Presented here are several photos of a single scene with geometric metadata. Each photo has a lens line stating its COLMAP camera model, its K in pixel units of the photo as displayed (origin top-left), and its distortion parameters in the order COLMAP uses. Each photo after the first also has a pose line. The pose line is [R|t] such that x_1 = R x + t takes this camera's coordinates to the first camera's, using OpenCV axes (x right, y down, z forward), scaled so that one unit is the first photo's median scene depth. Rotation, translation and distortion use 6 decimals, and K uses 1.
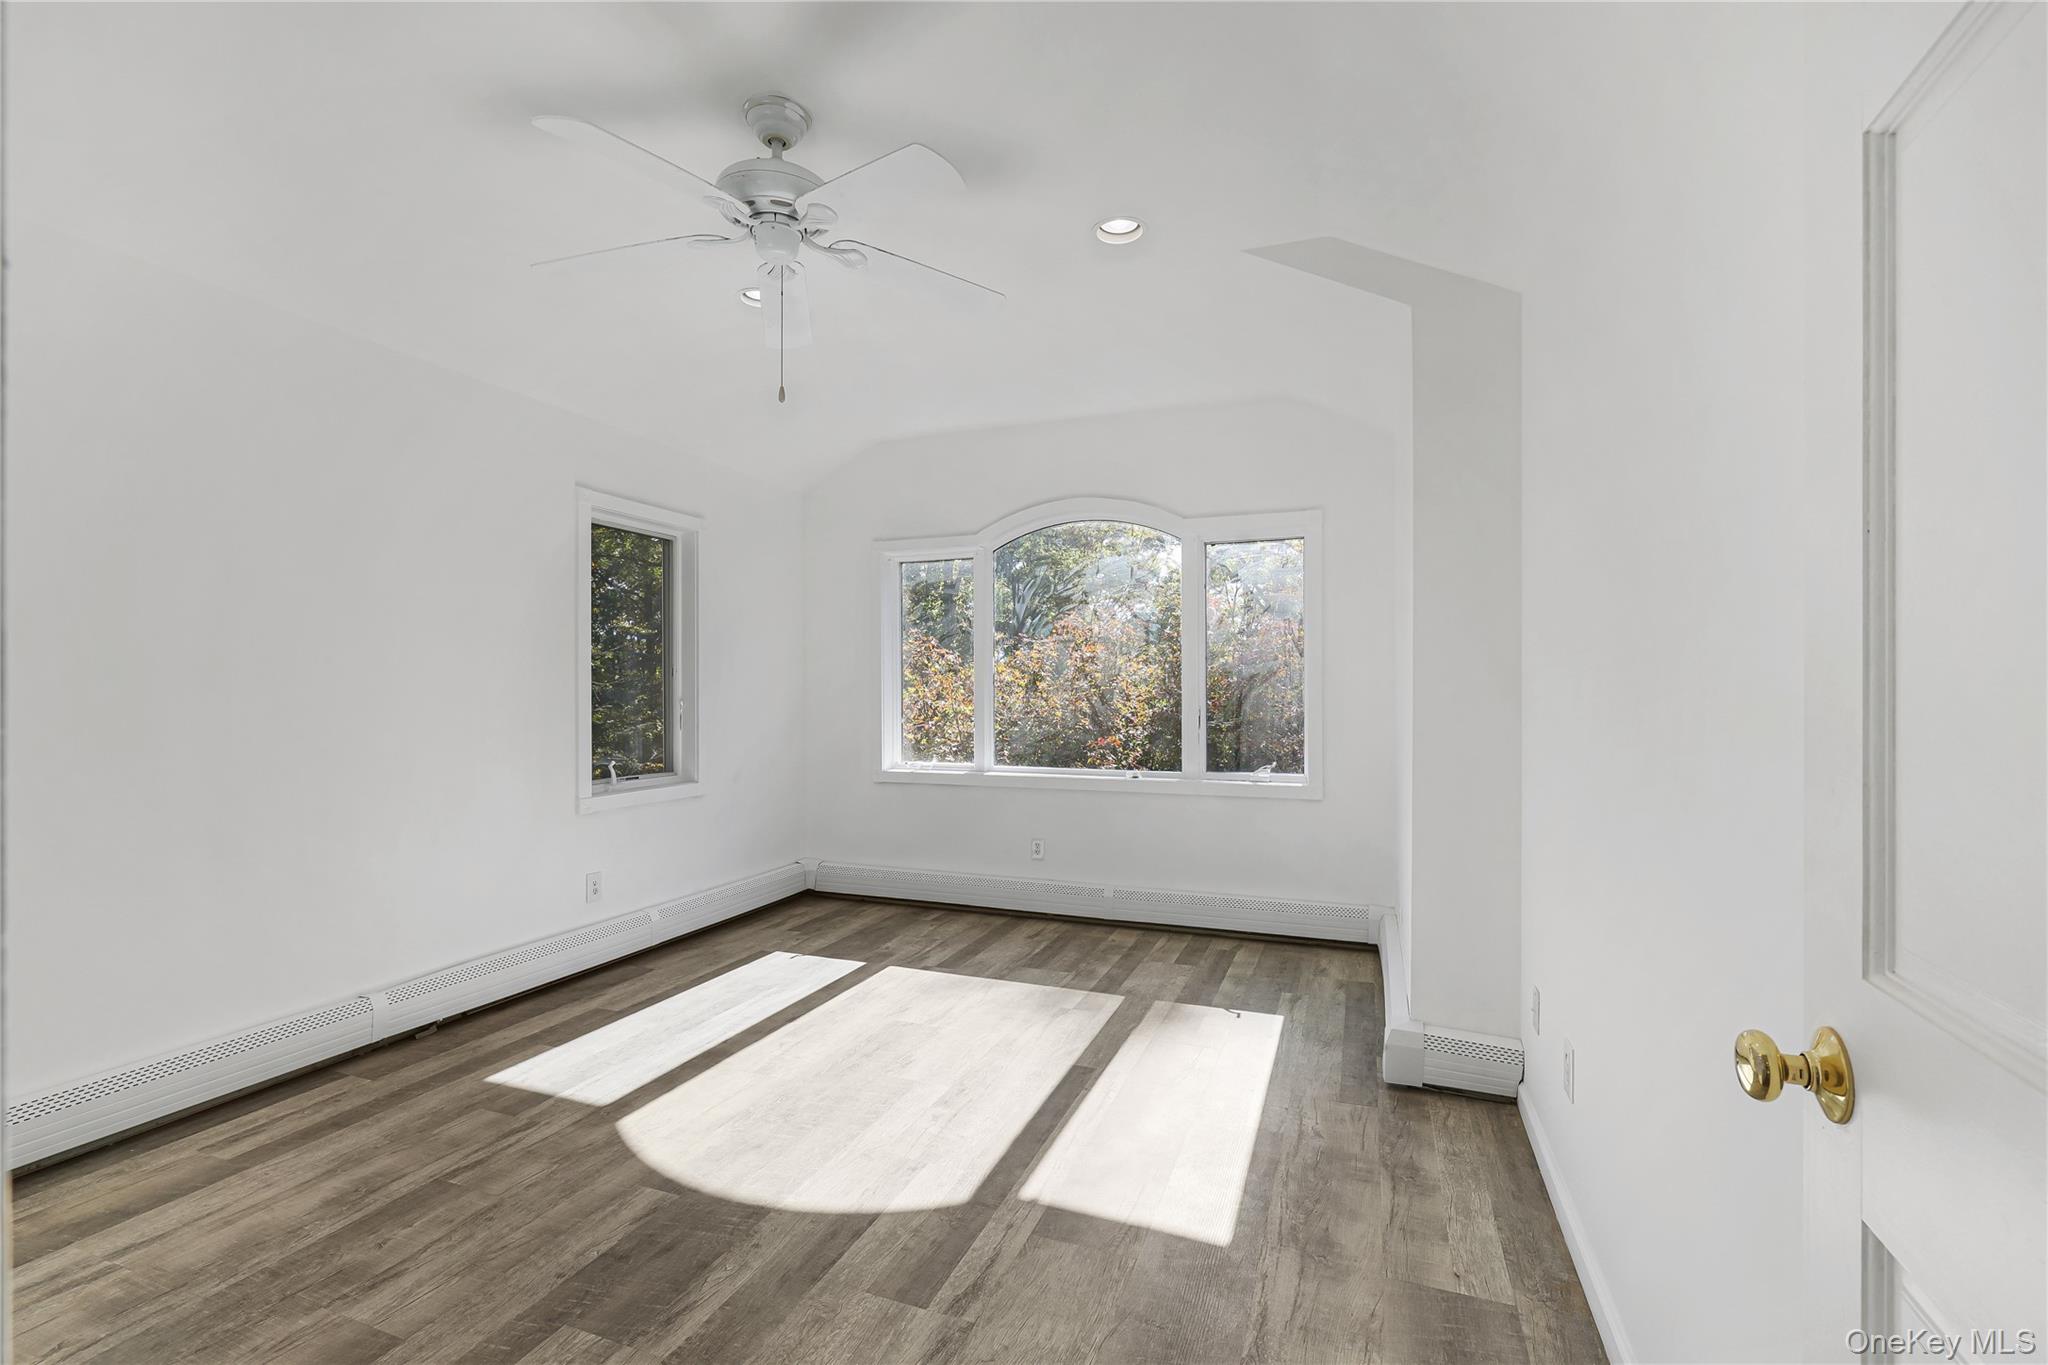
lens RADIAL K [[864.9, 0, 1025.3], [0, 864.9, 690.6], [0, 0, 1]] dist [-0.003283, 0.000072]
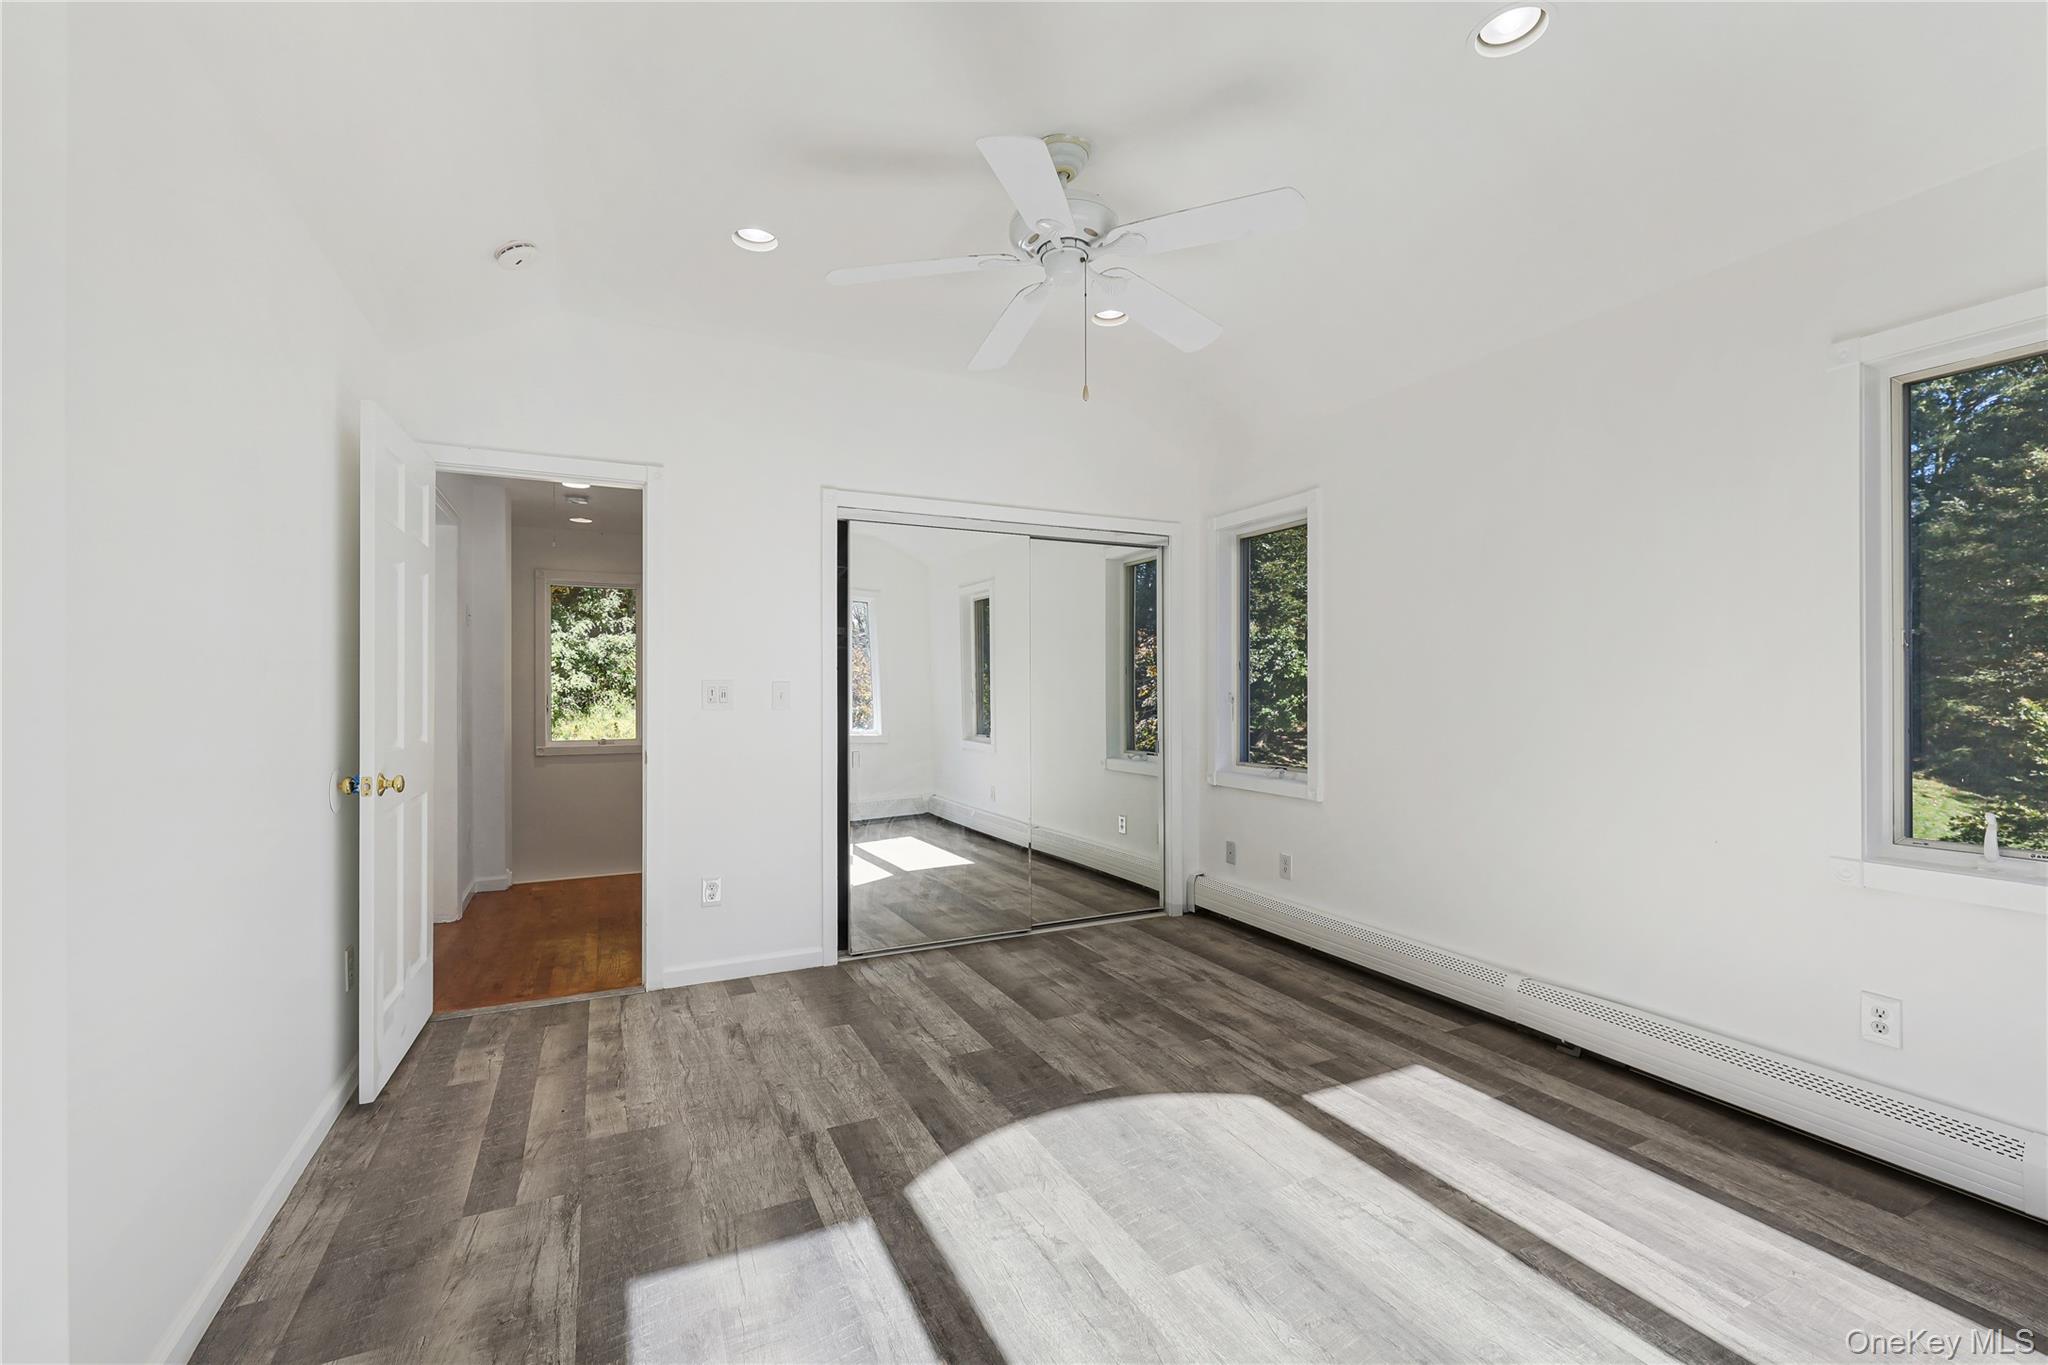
lens RADIAL K [[864.9, 0, 1023.4], [0, 864.9, 682.9], [0, 0, 1]] dist [-0.003283, 0.000072]
pose [[-0.675271, -0.002092, -0.737566, 0.495428], [0.002619, 0.999983, -0.005235, 0.007008], [0.737565, -0.005467, -0.675254, 1.547323]]
